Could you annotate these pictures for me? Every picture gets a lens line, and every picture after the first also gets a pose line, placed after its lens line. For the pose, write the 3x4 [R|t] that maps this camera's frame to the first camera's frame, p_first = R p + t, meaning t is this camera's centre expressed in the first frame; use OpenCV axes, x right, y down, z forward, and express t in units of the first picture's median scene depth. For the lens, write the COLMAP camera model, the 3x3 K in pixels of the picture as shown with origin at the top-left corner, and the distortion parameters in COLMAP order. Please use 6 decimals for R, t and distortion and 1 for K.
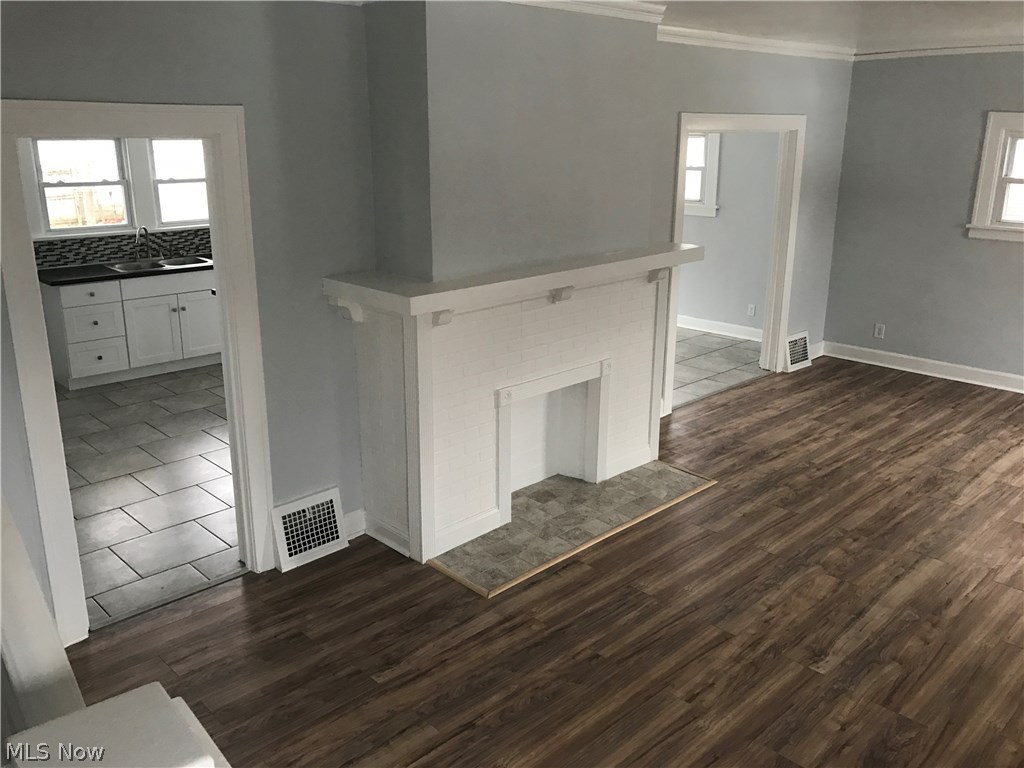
lens RADIAL K [[851.8, 0, 512.0], [0, 851.8, 375.3], [0, 0, 1]] dist [0.001799, -0.011210]
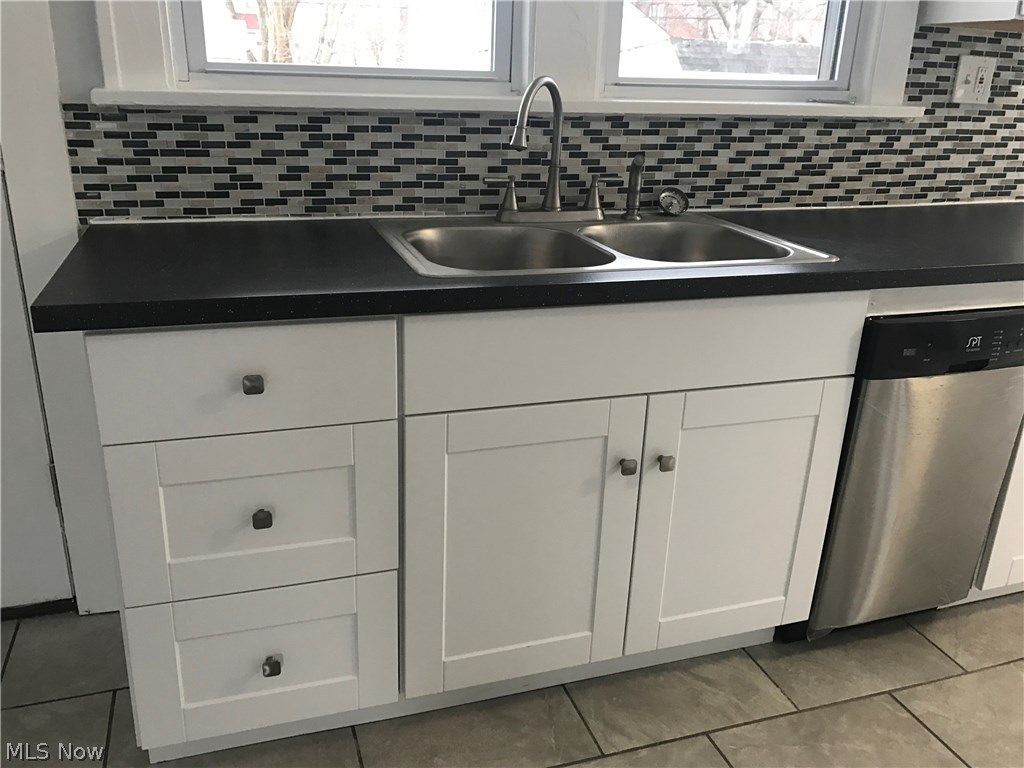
lens RADIAL K [[851.8, 0, 515.5], [0, 851.8, 386.0], [0, 0, 1]] dist [0.001799, -0.011210]
pose [[0.905354, 0.171041, -0.388689, -0.331513], [-0.144772, 0.984783, 0.096140, -0.110653], [0.399219, -0.030769, 0.916339, 0.769114]]
